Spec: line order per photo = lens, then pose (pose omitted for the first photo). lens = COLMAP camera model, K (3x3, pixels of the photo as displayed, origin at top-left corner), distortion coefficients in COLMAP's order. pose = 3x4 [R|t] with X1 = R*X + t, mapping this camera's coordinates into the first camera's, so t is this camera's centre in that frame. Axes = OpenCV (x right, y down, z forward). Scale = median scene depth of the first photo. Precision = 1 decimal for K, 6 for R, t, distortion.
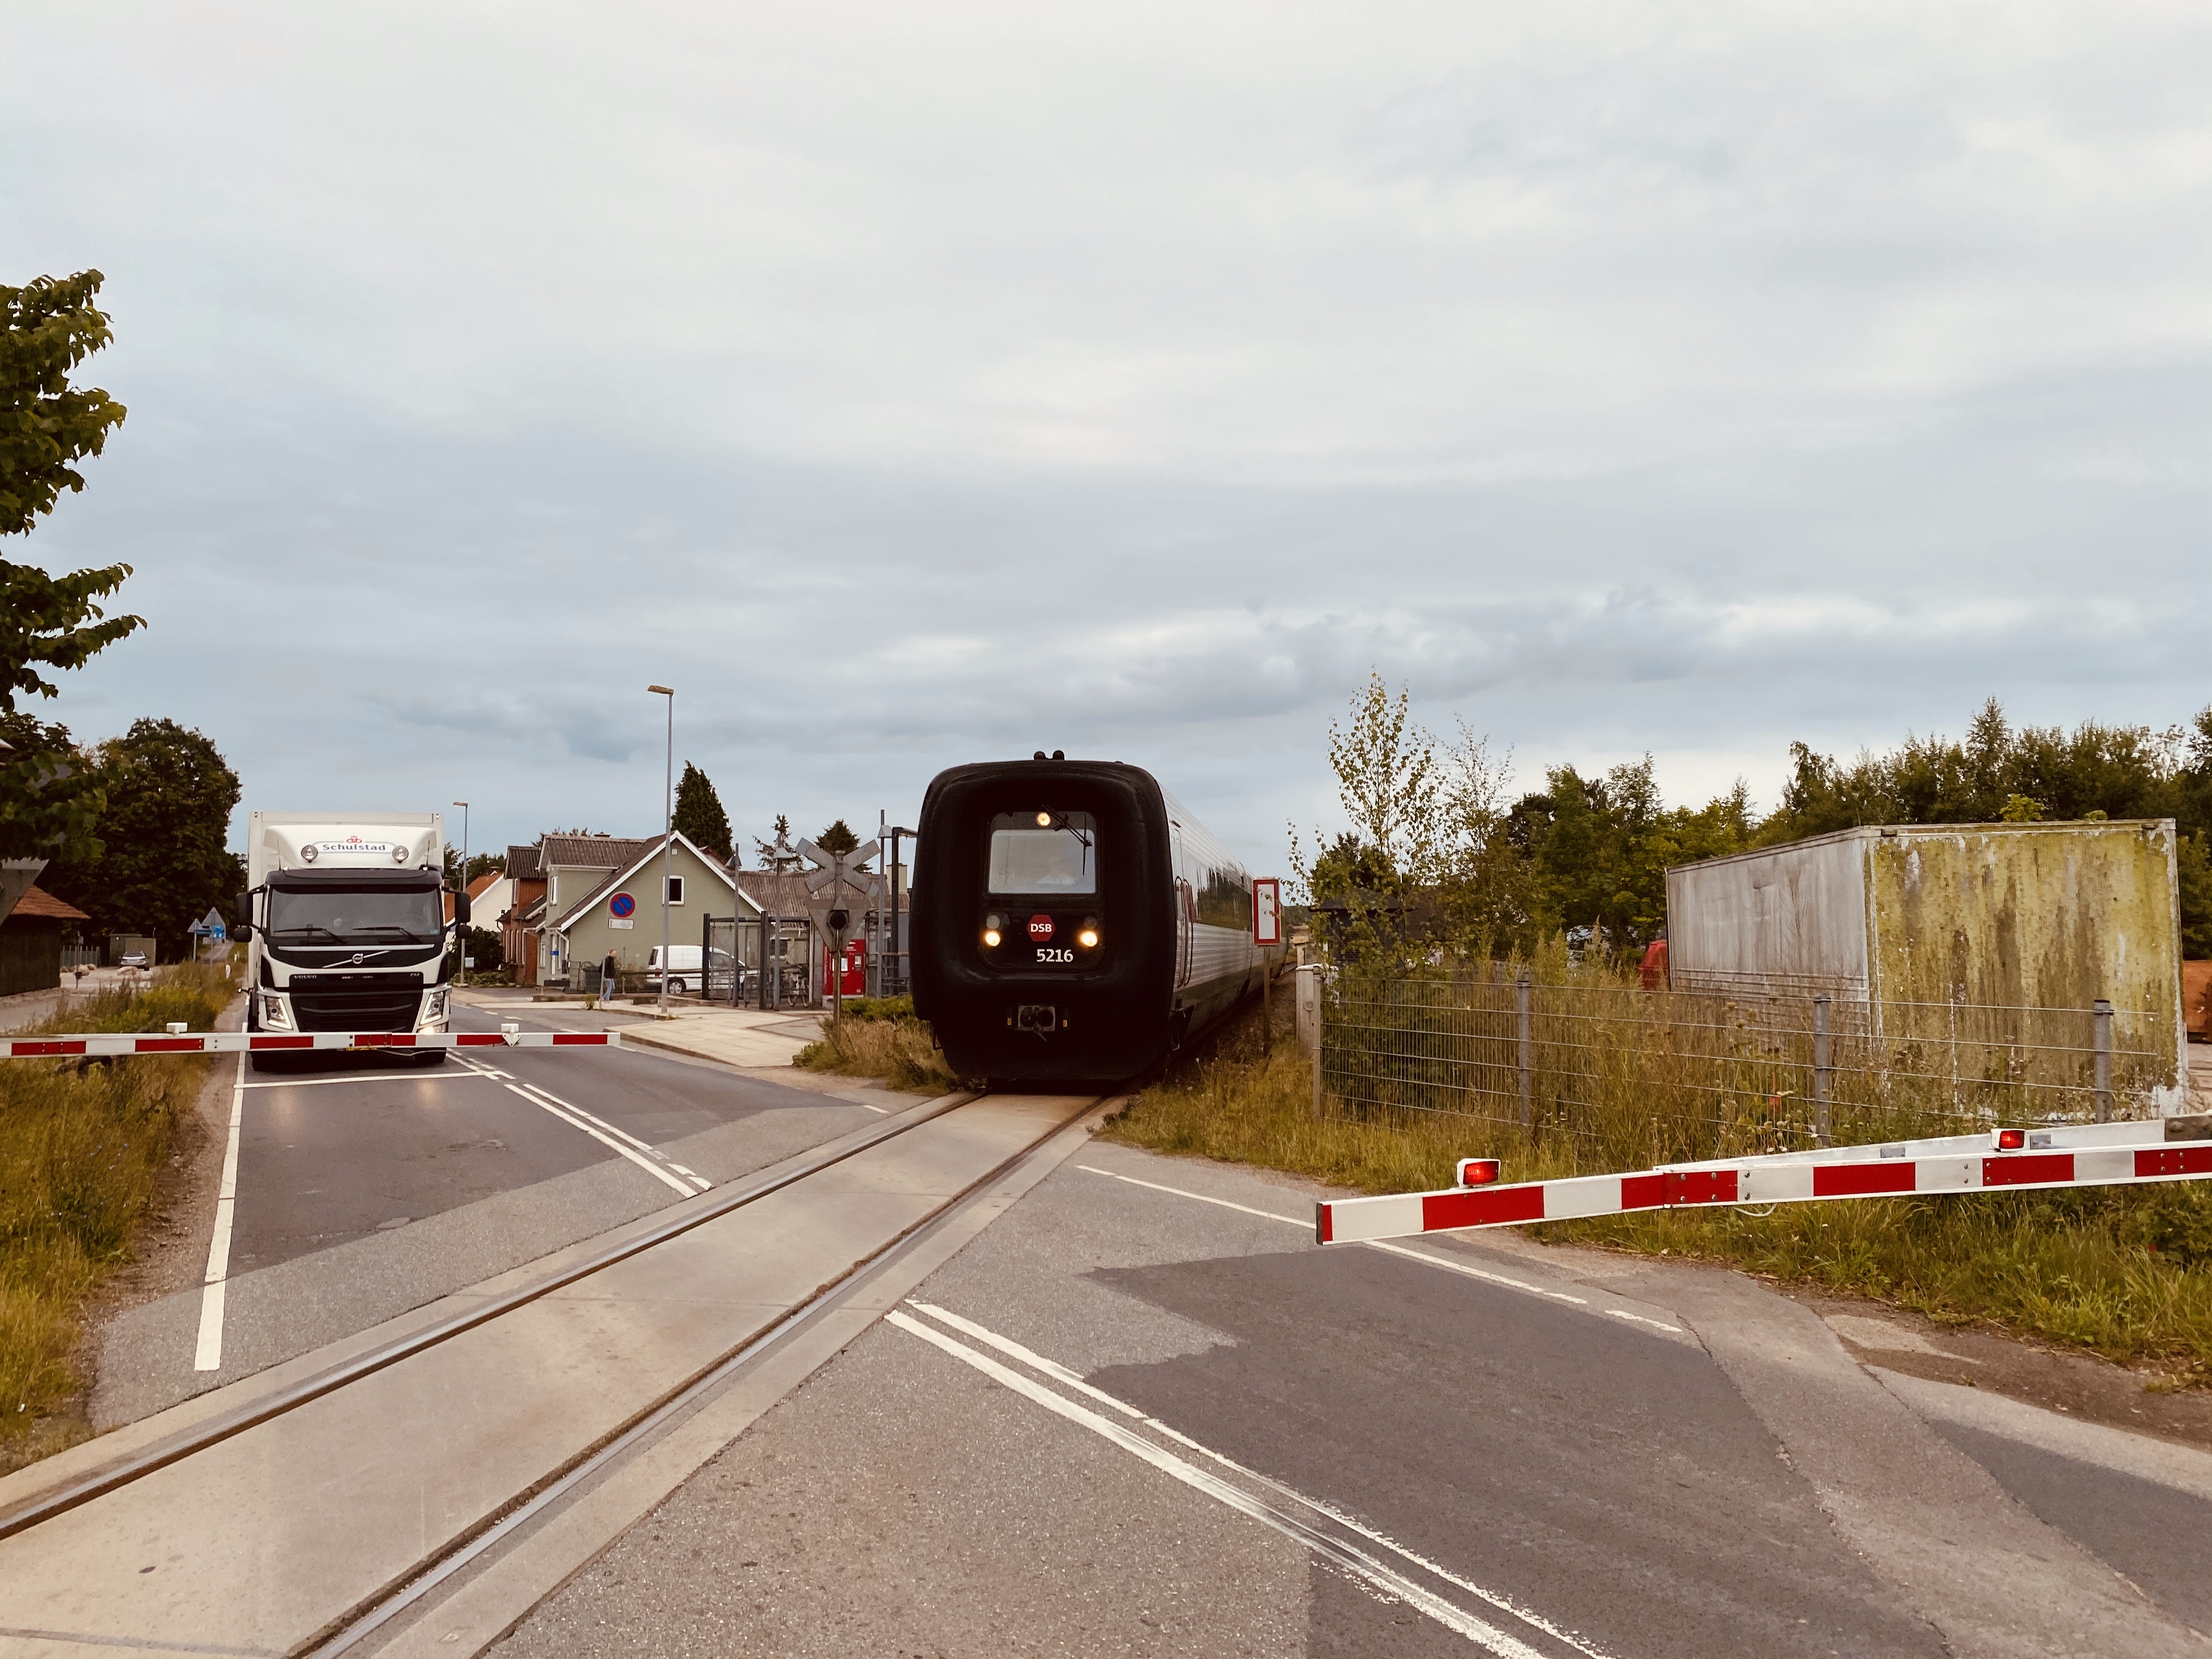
lens RADIAL K [[1686.3, 0, 1084.4], [0, 1686.3, 843.3], [0, 0, 1]] dist [0.037018, -0.040968]
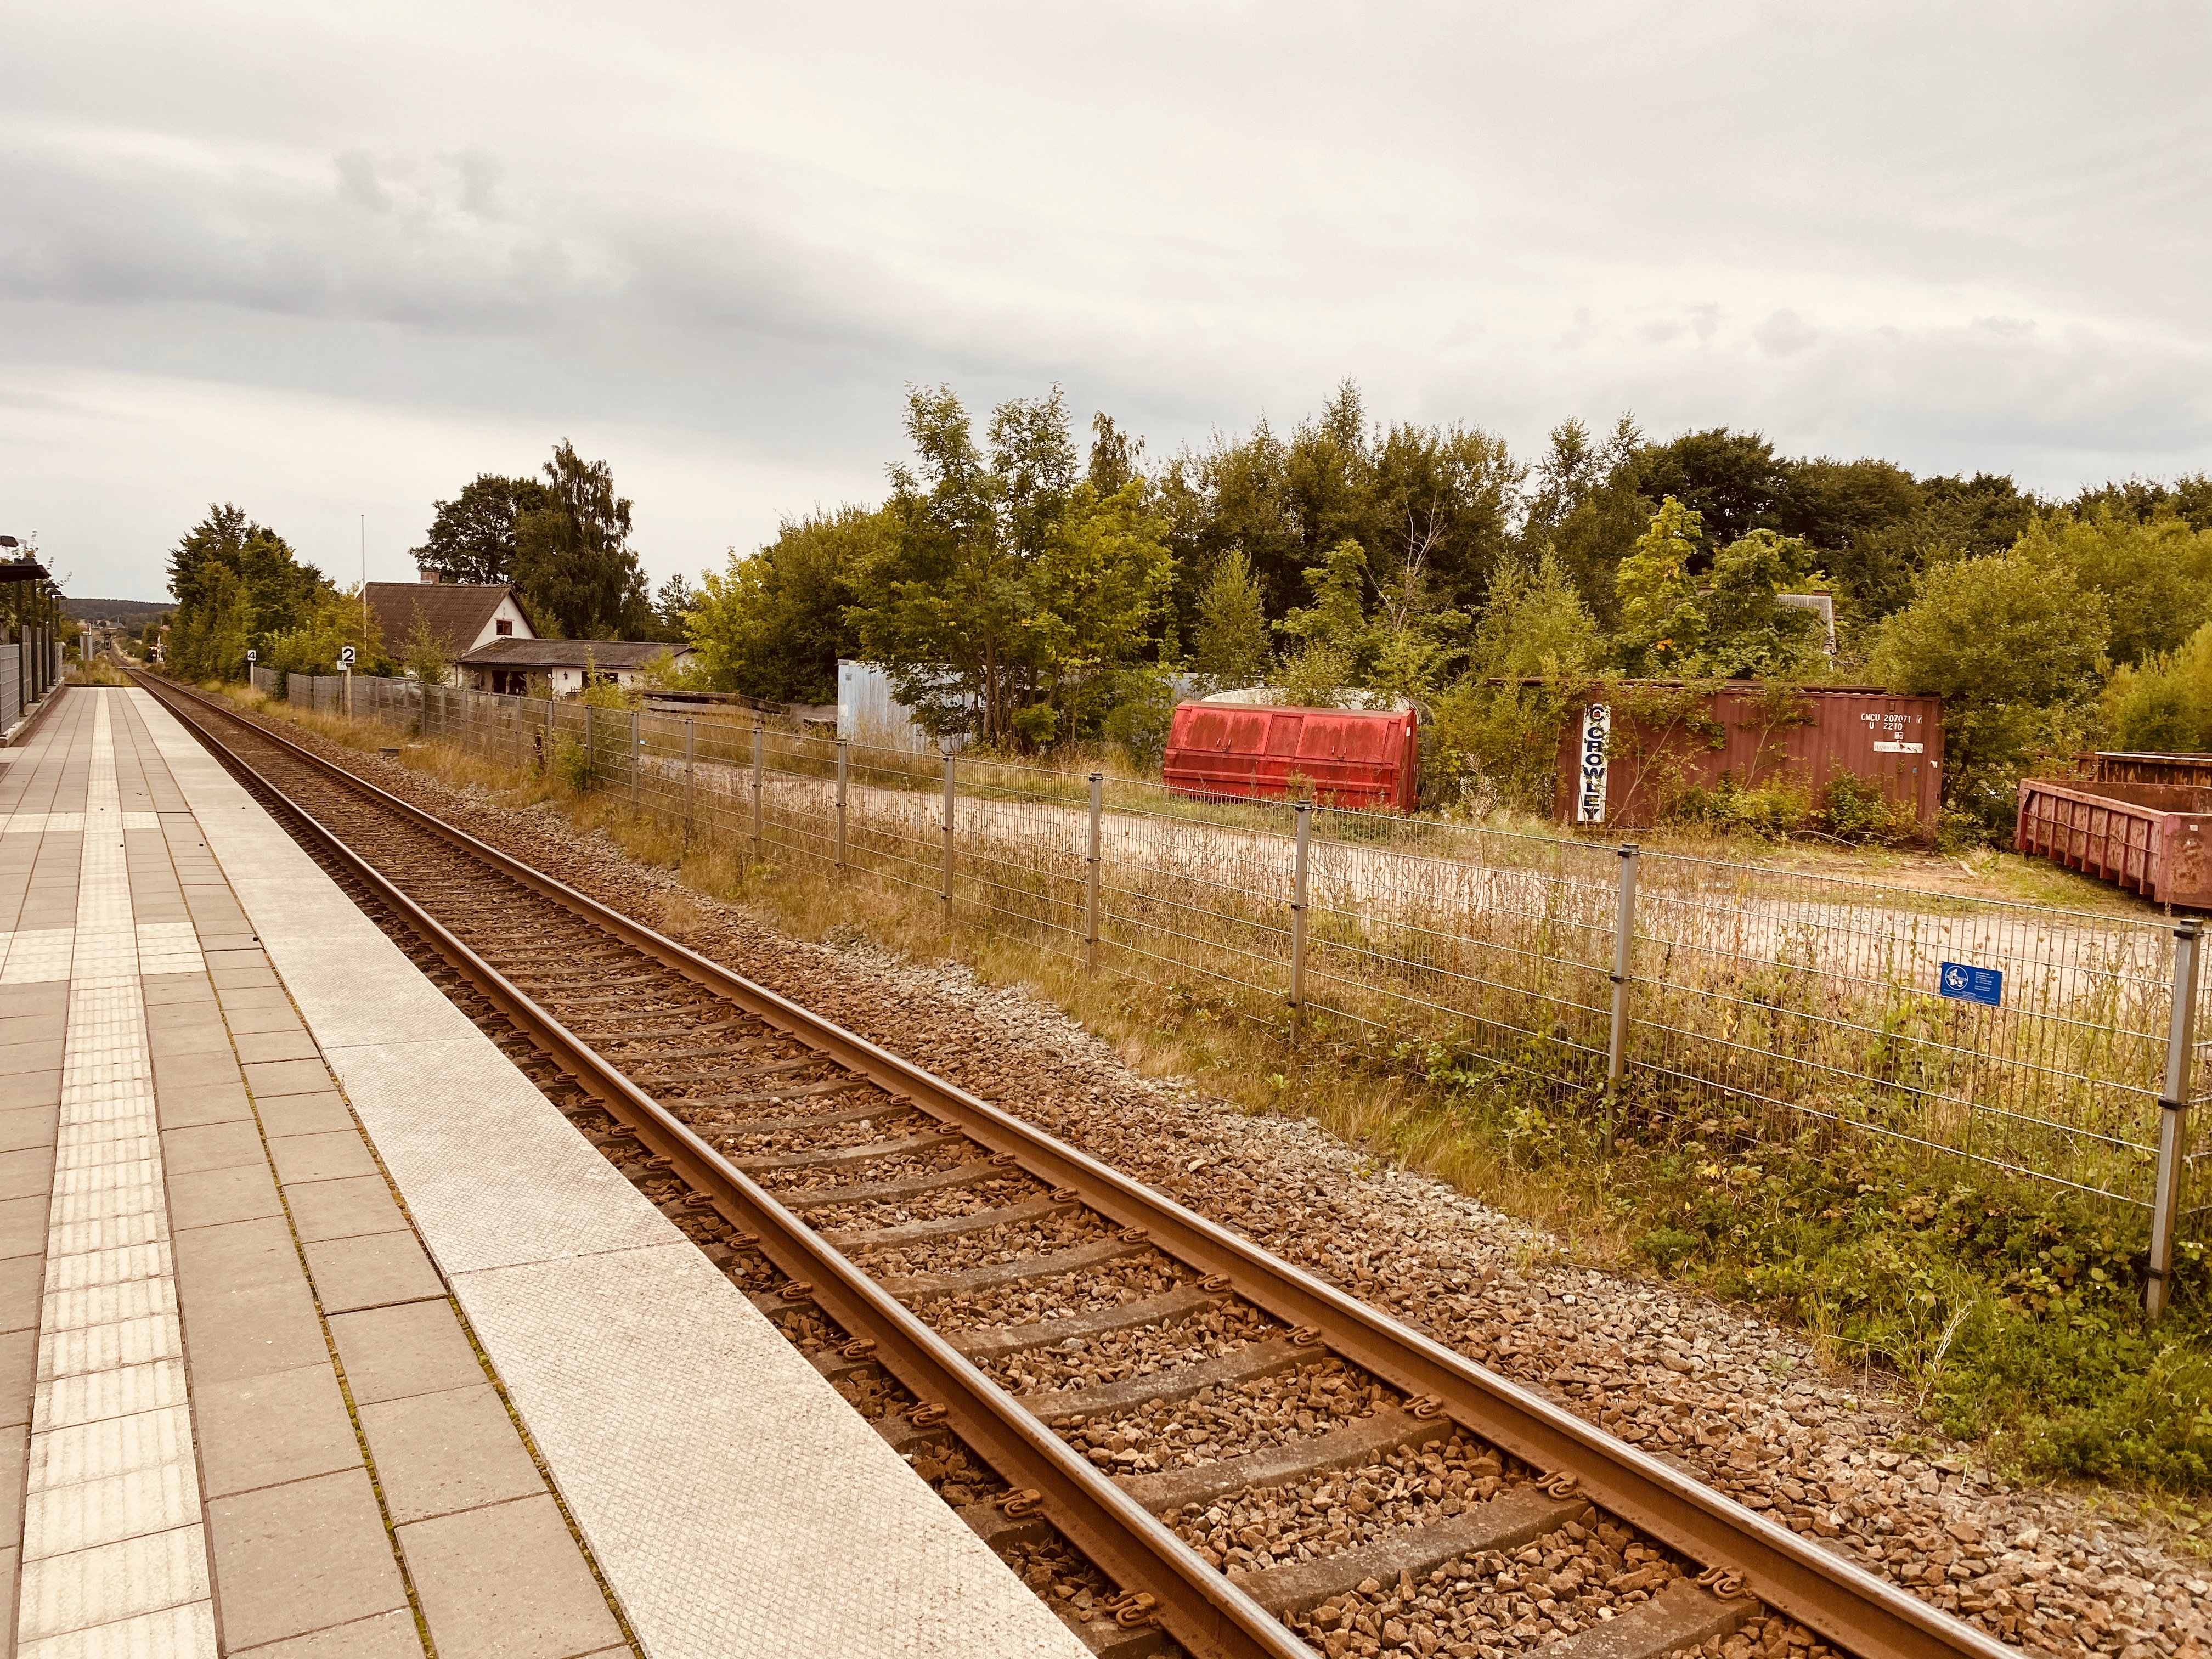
lens RADIAL K [[1686.3, 0, 1121.5], [0, 1686.3, 825.7], [0, 0, 1]] dist [0.037018, -0.040968]
pose [[0.776620, -0.030606, 0.629225, -0.047103], [-0.069023, 0.988672, 0.133282, 0.025999], [-0.626176, -0.146941, 0.765710, 0.618554]]
